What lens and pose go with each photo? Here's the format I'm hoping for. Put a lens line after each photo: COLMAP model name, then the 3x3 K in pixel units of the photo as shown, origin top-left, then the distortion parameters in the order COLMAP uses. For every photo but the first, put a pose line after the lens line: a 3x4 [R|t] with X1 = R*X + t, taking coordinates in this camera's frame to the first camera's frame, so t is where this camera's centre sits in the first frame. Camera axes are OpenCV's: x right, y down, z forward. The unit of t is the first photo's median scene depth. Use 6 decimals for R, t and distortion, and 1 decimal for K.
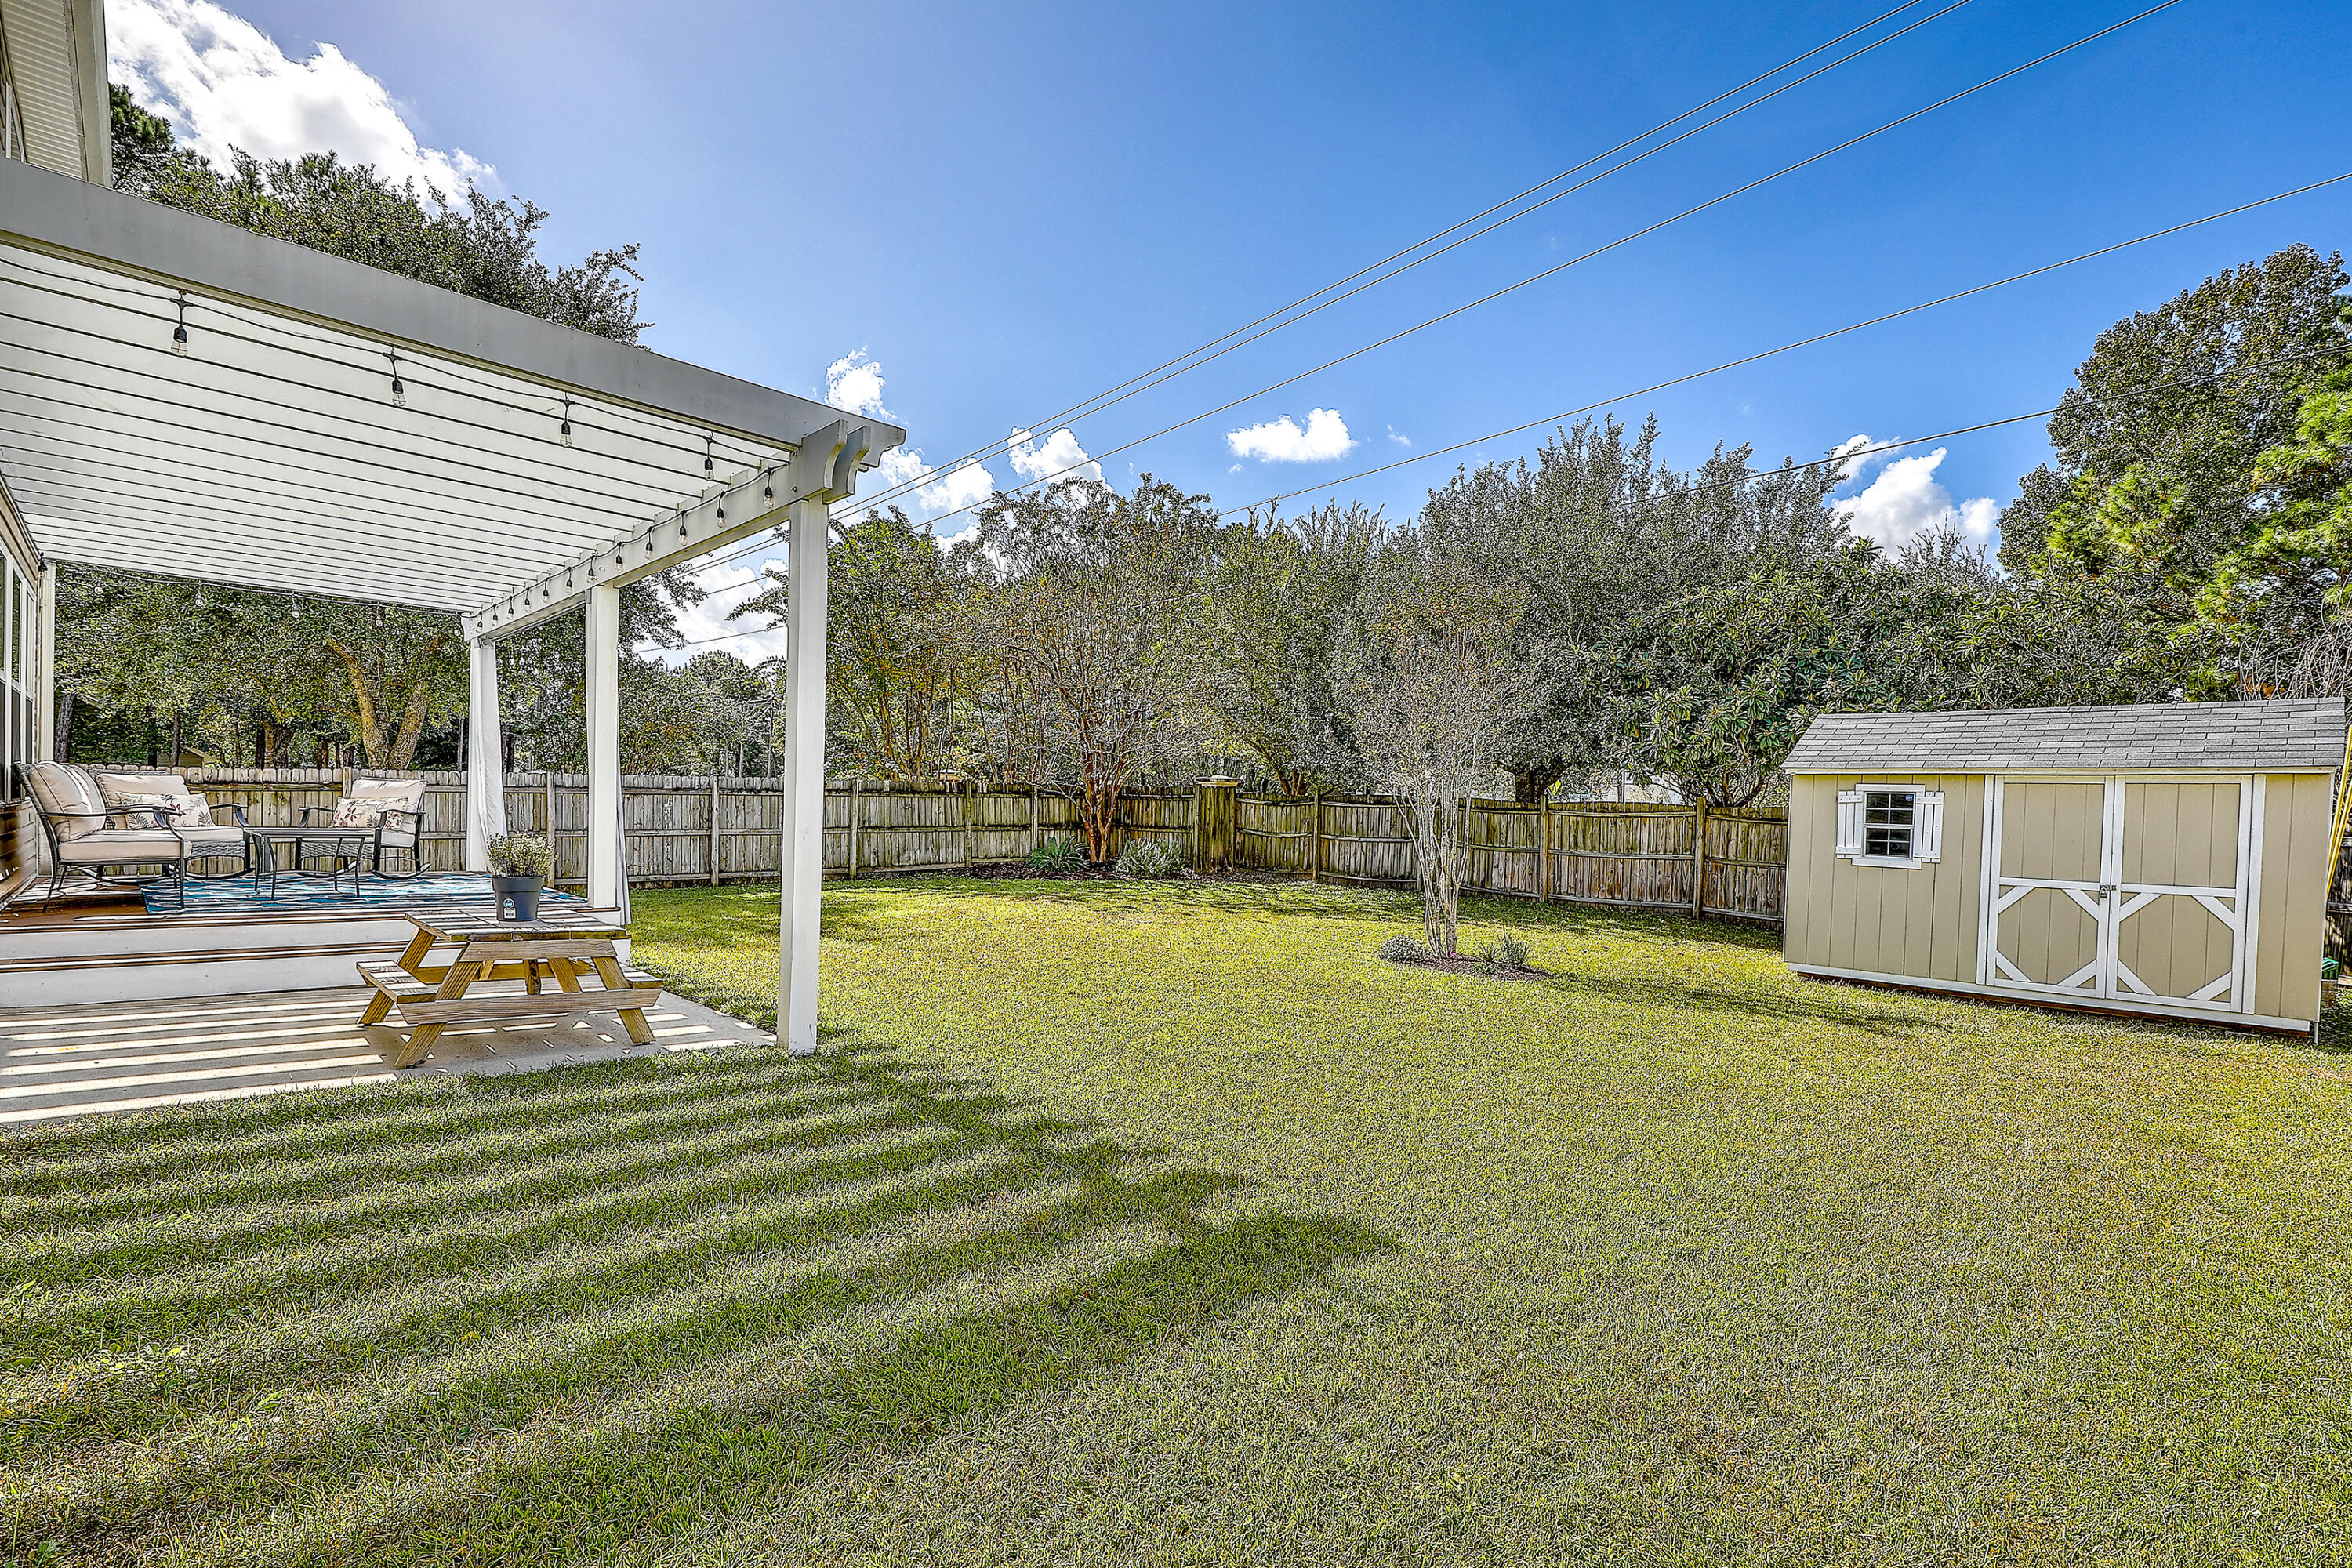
lens RADIAL K [[1114.1, 0, 1170.3], [0, 1114.1, 843.8], [0, 0, 1]] dist [-0.001683, -0.000163]
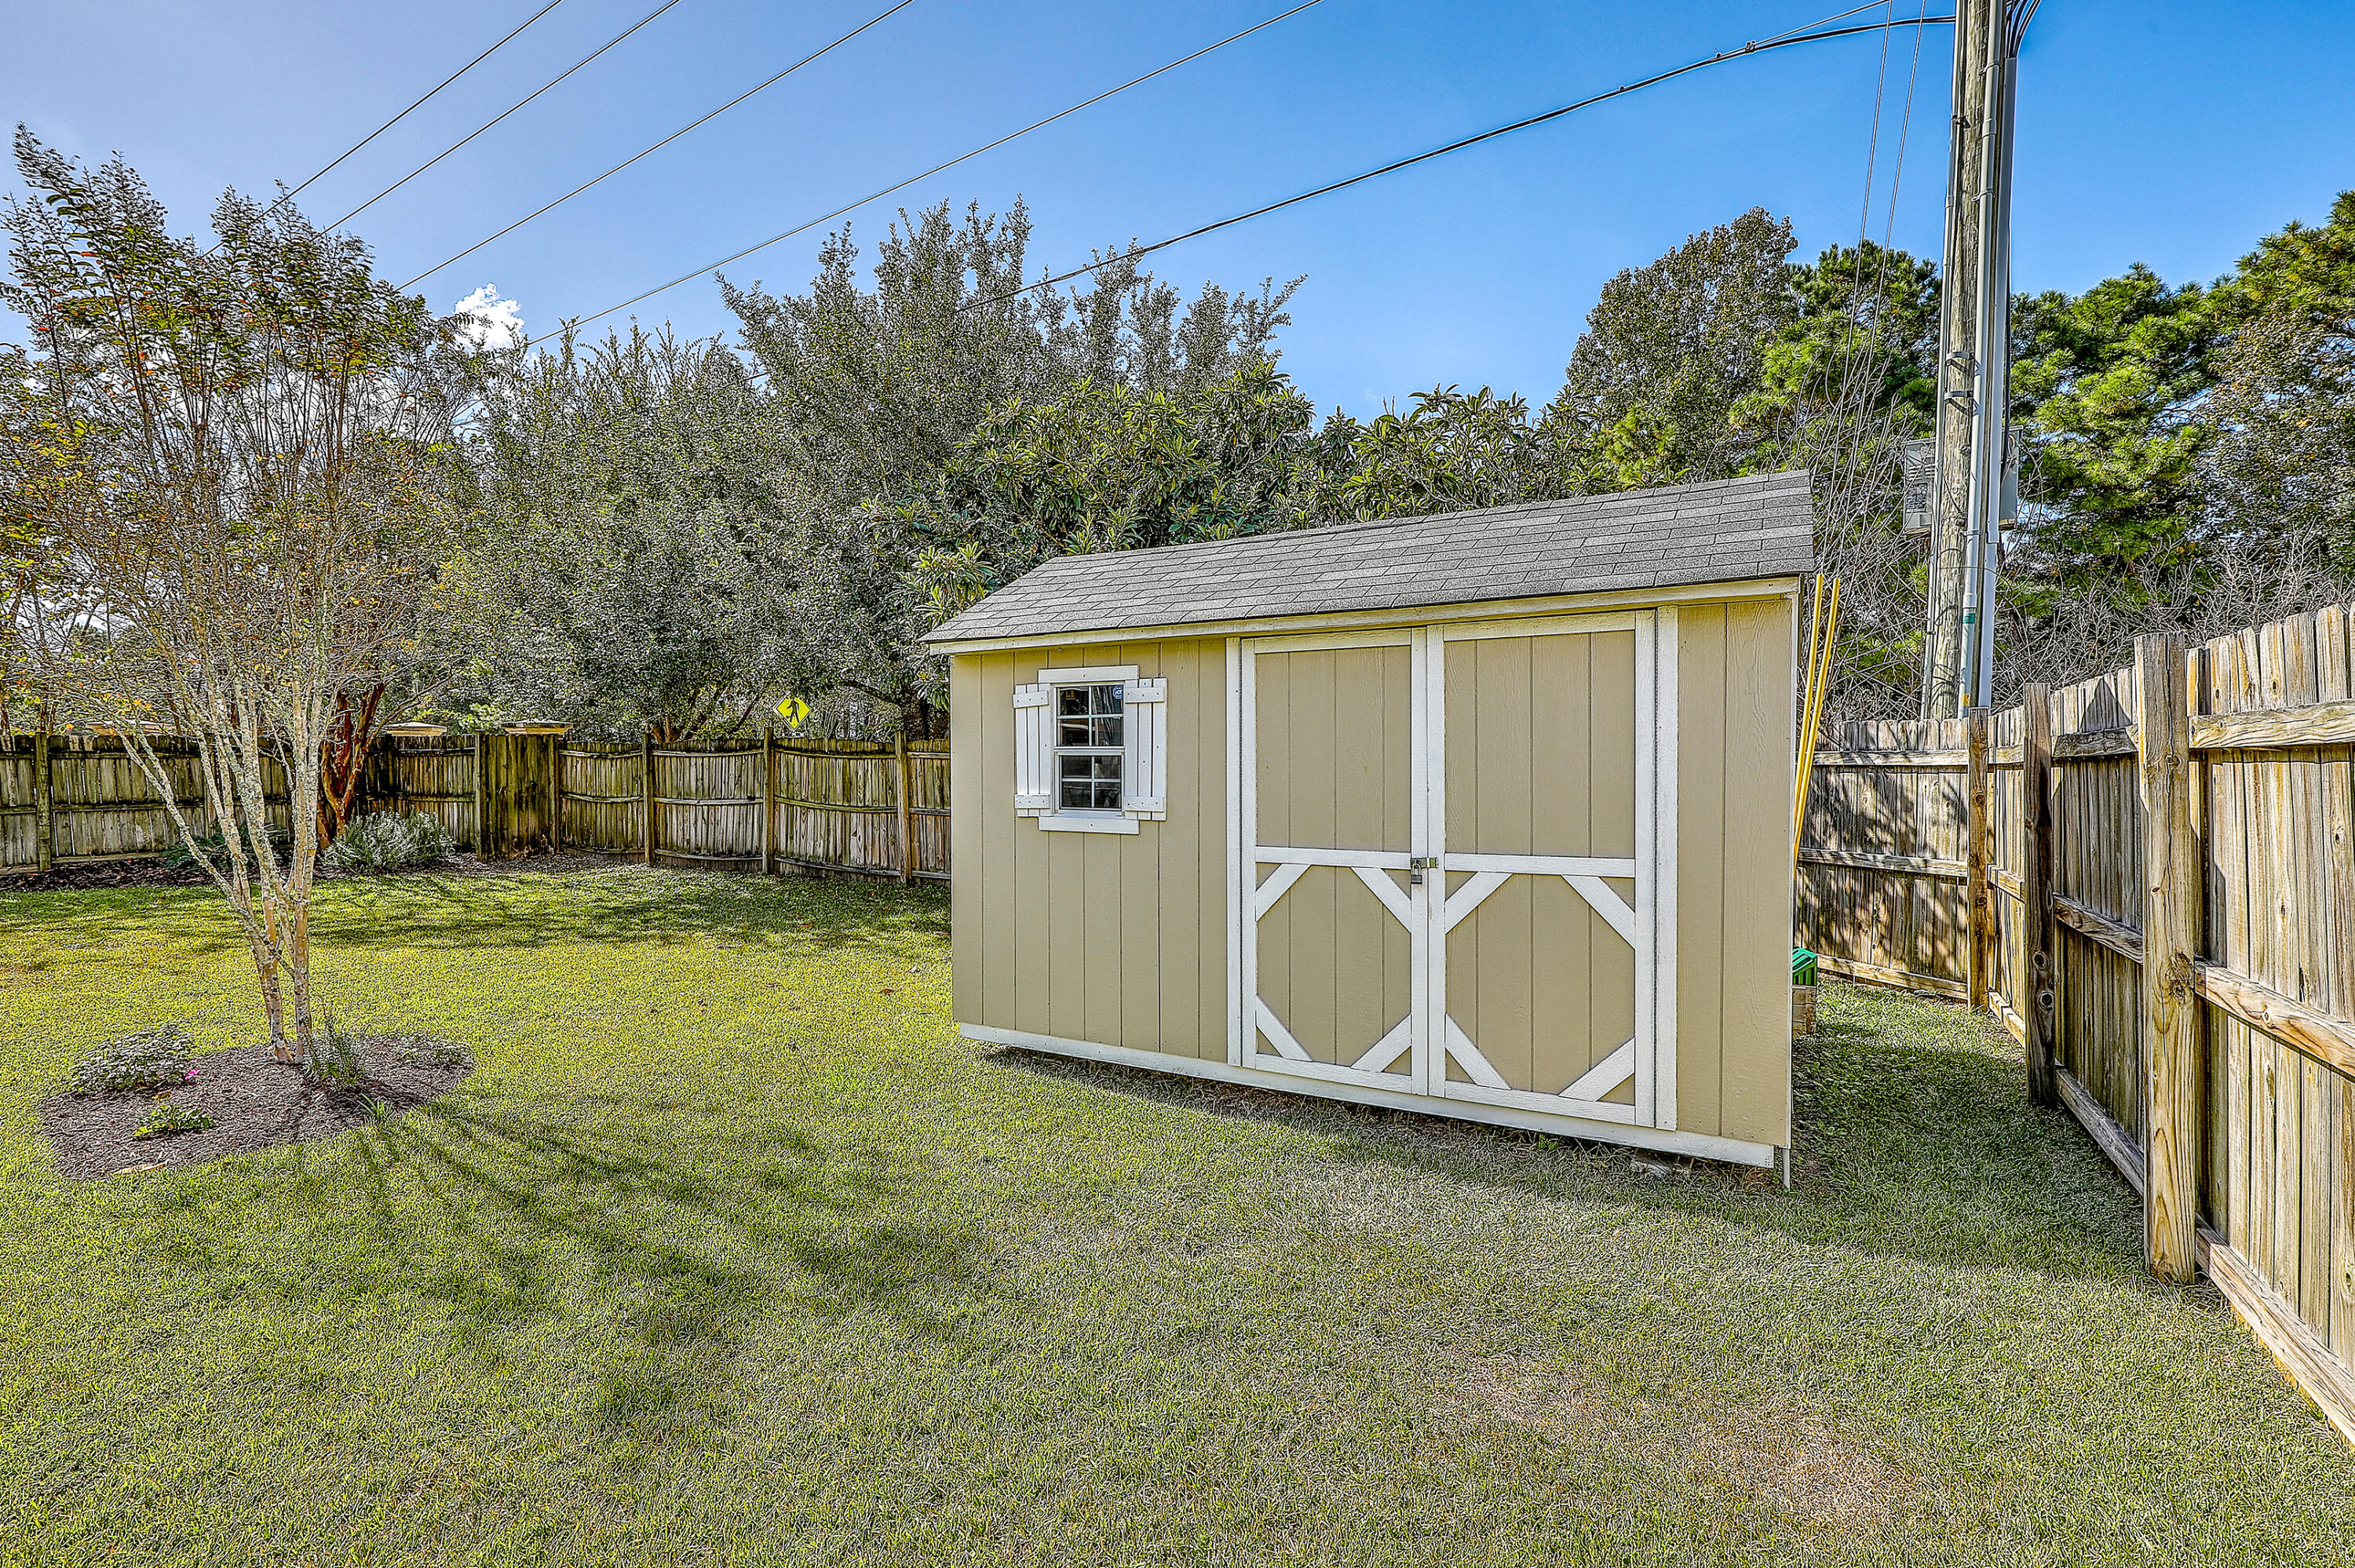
lens RADIAL K [[1065.8, 0, 1177.7], [0, 1065.8, 801.1], [0, 0, 1]] dist [-0.000110, -0.000395]
pose [[0.961292, -0.039332, 0.272709, 0.536099], [0.039056, 0.999216, 0.006444, 0.005145], [-0.272749, 0.004457, 0.962075, 0.511785]]
